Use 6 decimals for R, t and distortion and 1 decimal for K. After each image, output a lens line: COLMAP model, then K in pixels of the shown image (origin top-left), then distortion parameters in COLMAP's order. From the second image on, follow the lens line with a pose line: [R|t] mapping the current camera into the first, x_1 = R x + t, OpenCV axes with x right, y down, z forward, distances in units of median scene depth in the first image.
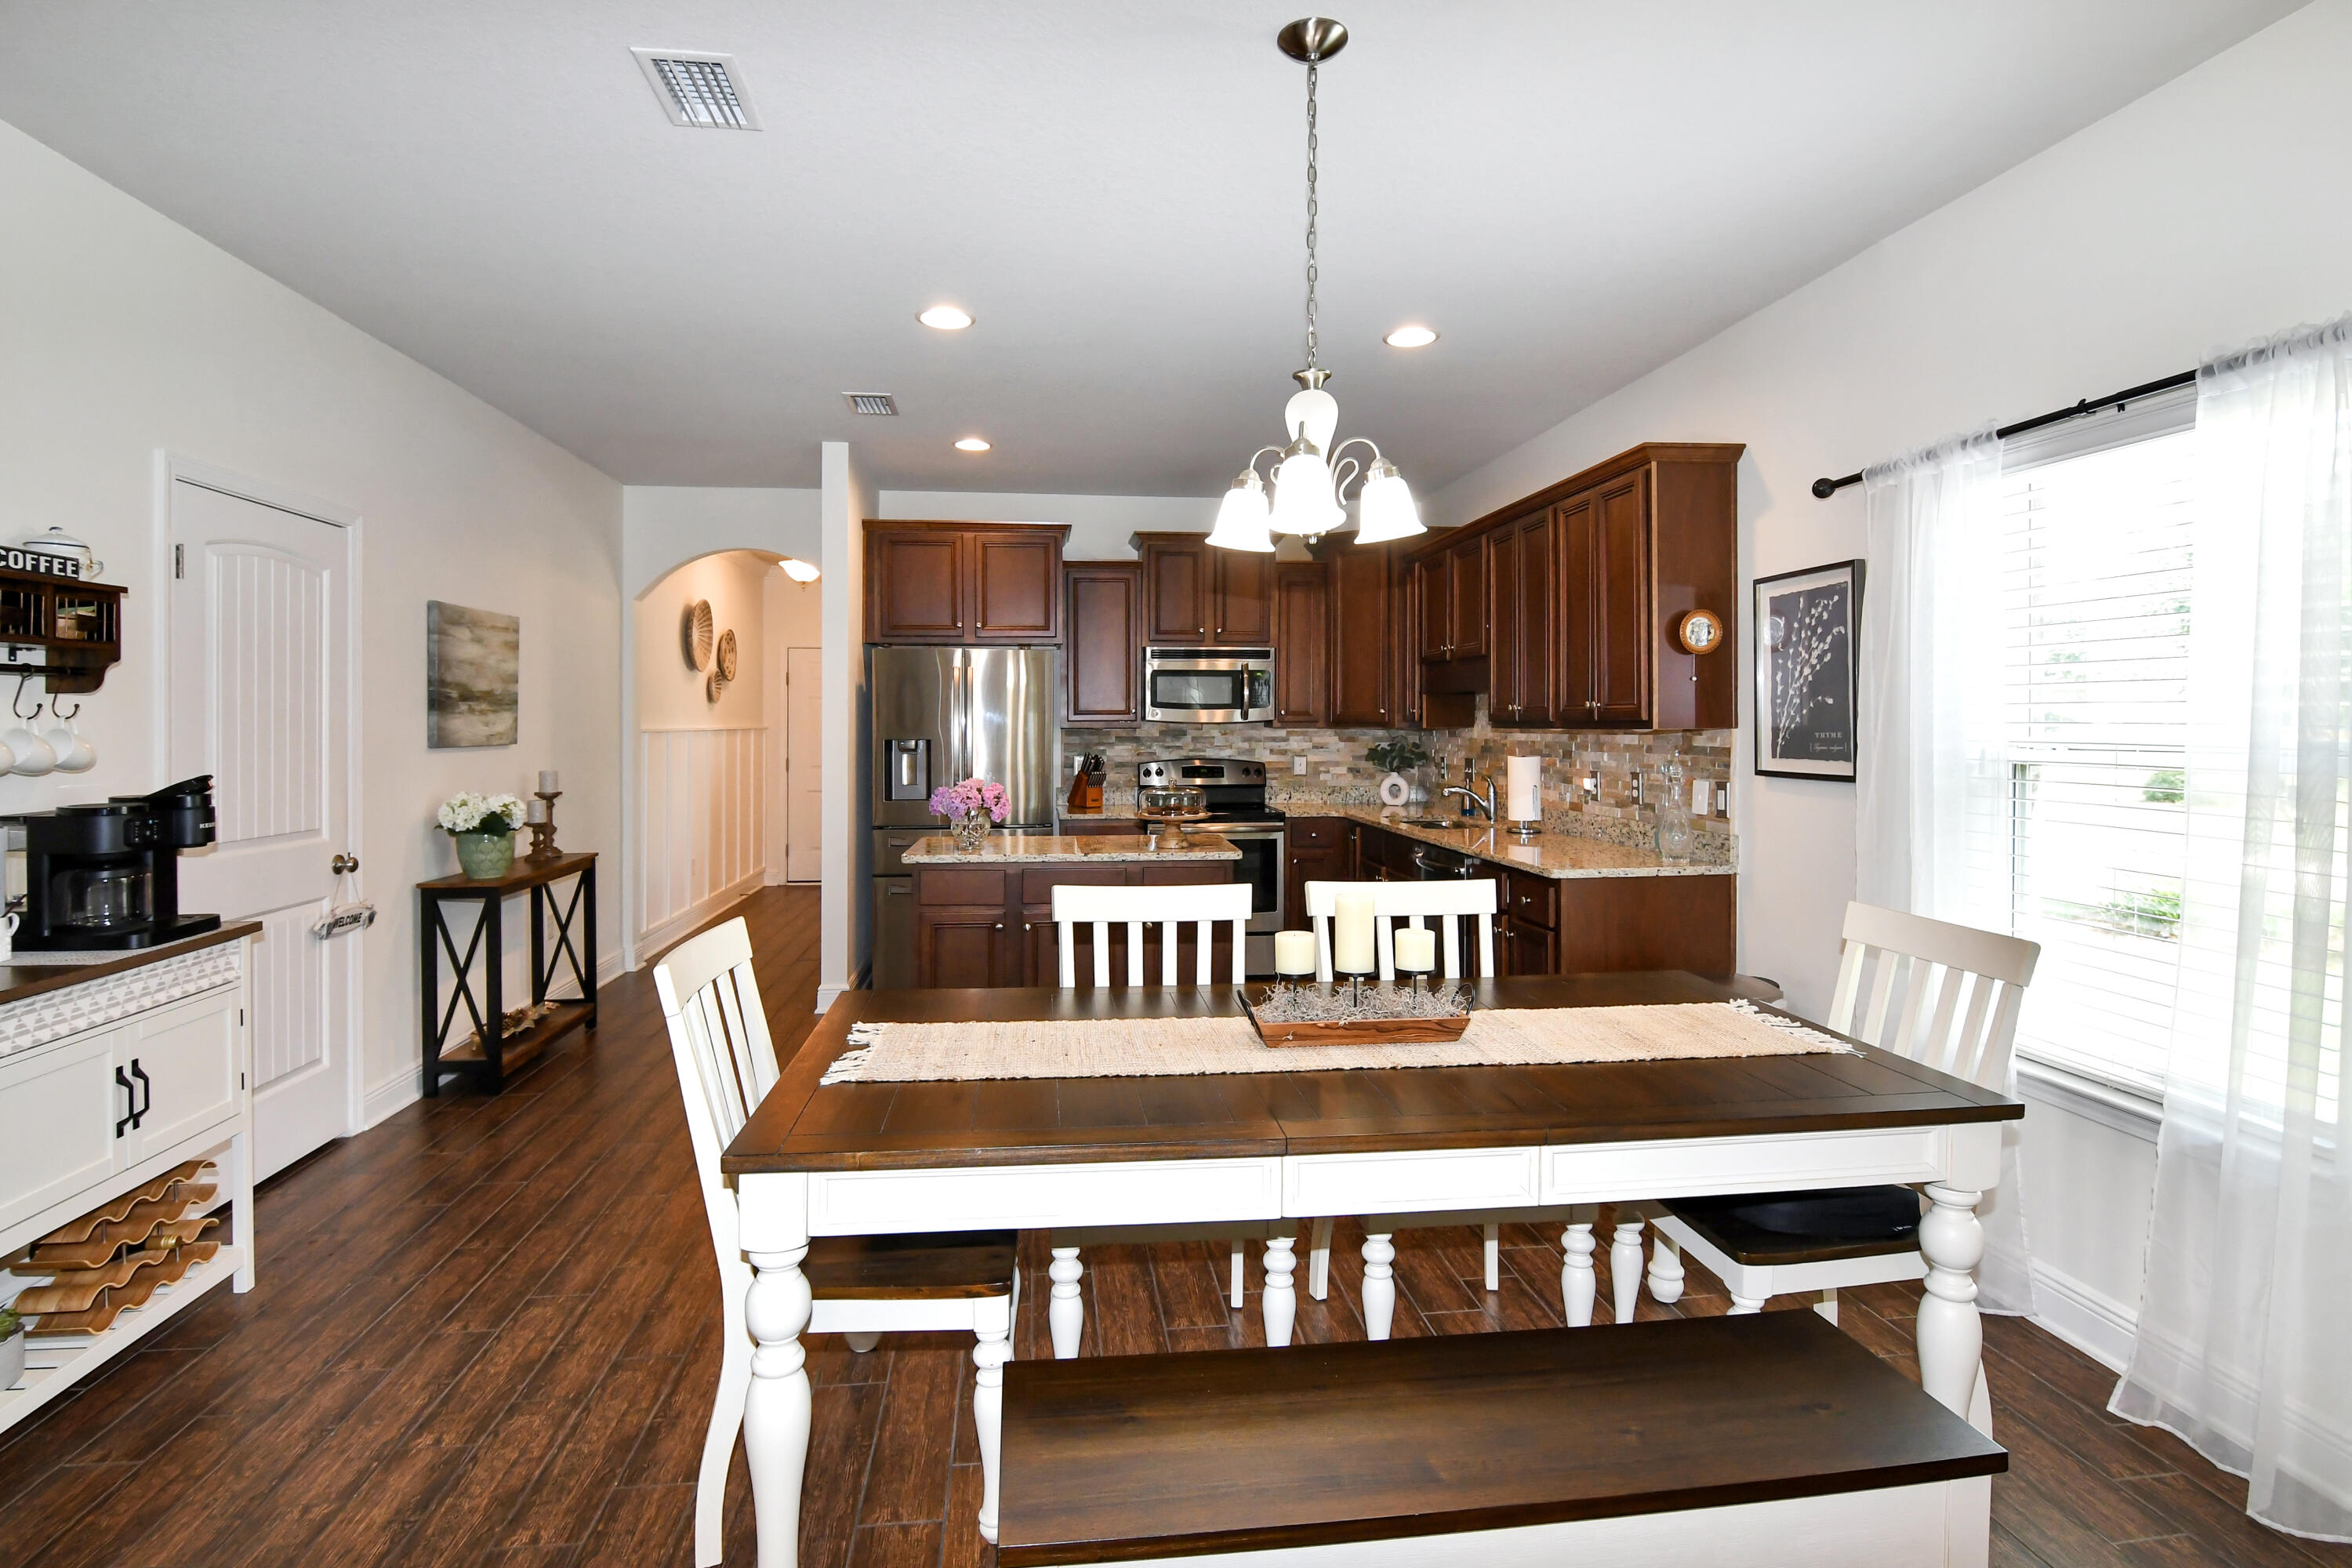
lens RADIAL K [[1170.3, 0, 1178.3], [0, 1170.3, 714.1], [0, 0, 1]] dist [-0.000625, -0.001777]
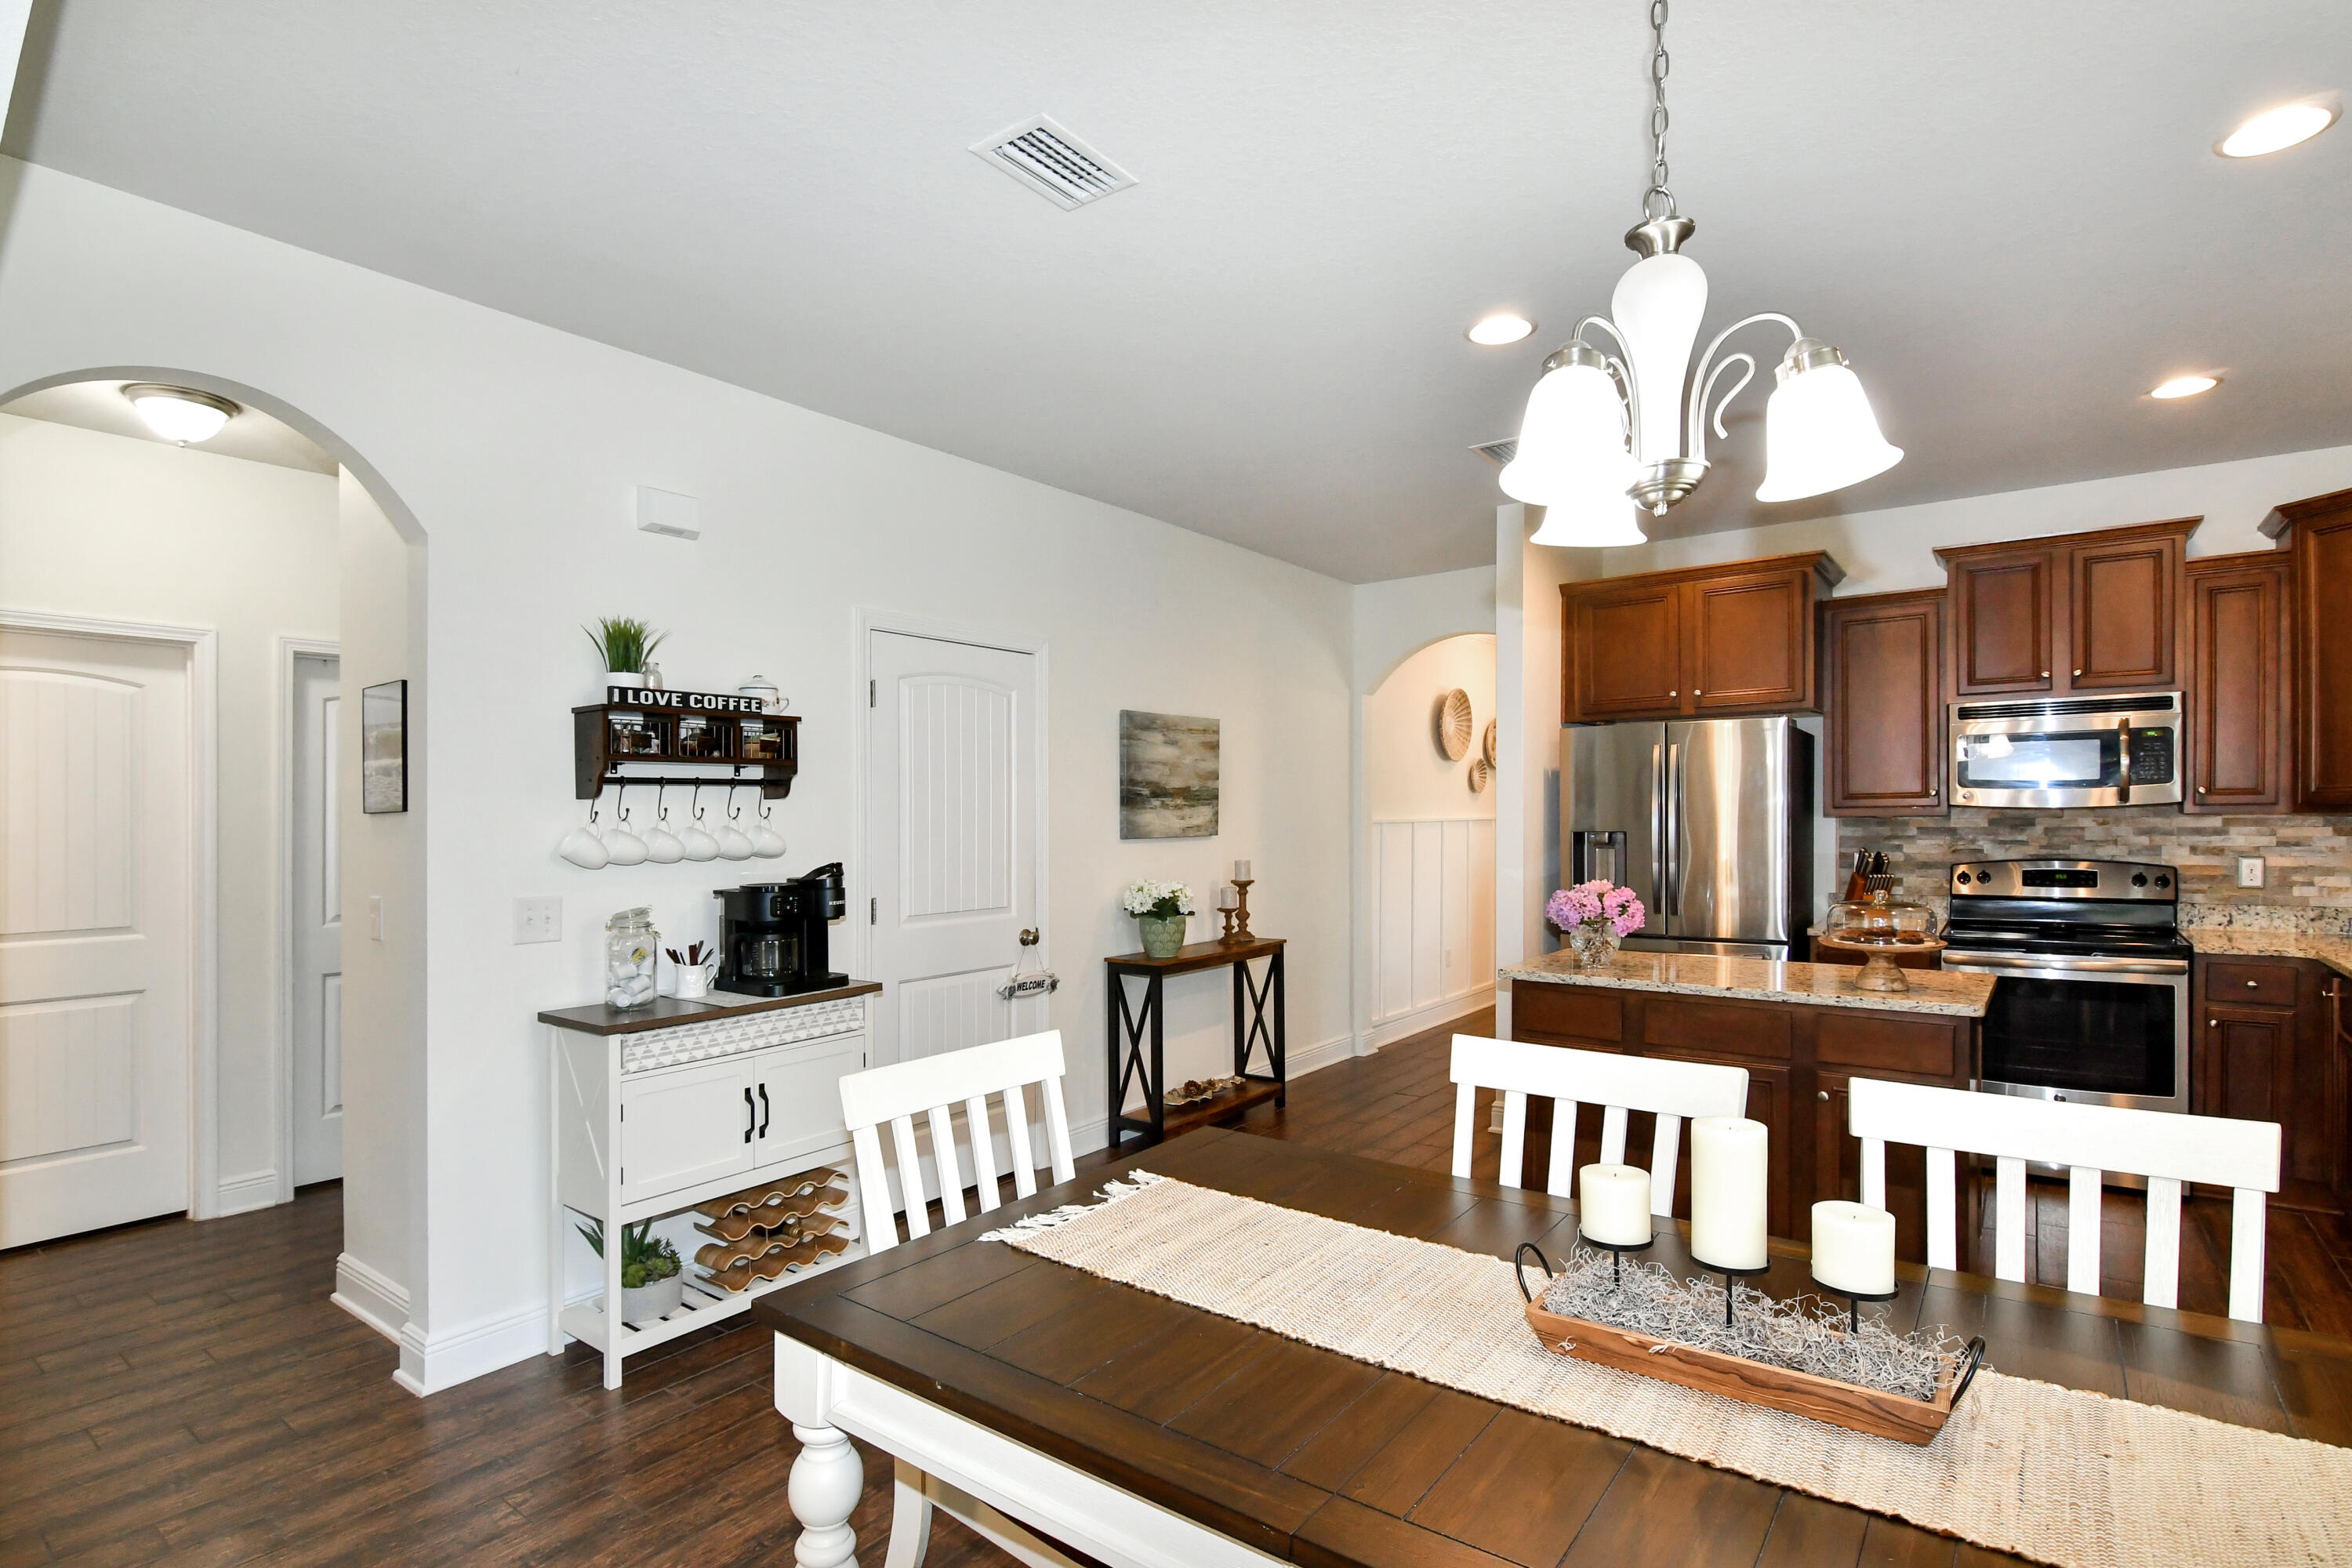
lens RADIAL K [[1160.3, 0, 1176.0], [0, 1160.3, 784.0], [0, 0, 1]] dist [0.002587, -0.017331]
pose [[0.721486, -0.025746, -0.691950, 0.181678], [0.015110, 0.999656, -0.021441, 0.000290], [0.692264, 0.005014, 0.721627, 0.218517]]
